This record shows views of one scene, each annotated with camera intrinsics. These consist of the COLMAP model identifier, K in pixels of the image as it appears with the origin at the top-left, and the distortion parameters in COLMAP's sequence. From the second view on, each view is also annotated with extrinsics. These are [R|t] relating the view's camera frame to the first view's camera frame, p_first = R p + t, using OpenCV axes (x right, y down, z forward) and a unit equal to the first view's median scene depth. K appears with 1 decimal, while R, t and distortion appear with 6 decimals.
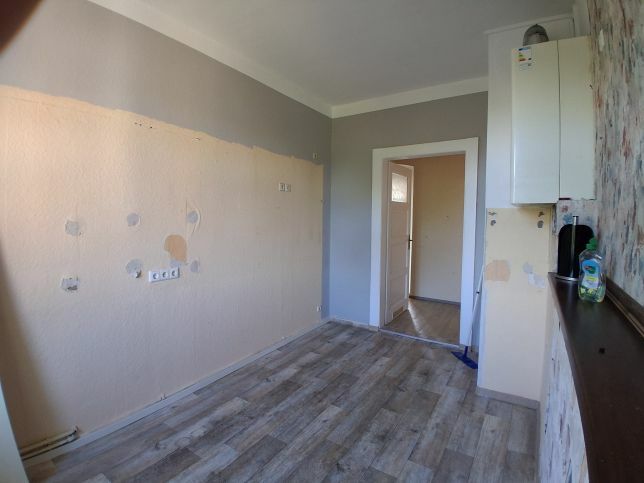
lens RADIAL K [[326.5, 0, 322.5], [0, 326.5, 238.7], [0, 0, 1]] dist [-0.002570, -0.000560]
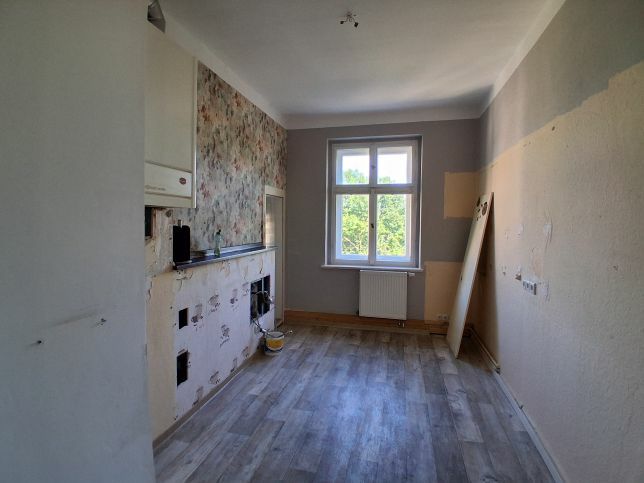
lens RADIAL K [[326.5, 0, 322.2], [0, 326.5, 239.9], [0, 0, 1]] dist [-0.002570, -0.000560]
pose [[-0.942234, -0.007534, -0.334870, 0.466715], [-0.049497, 0.991903, 0.116956, -0.121143], [0.331277, 0.126775, -0.934978, 1.799947]]
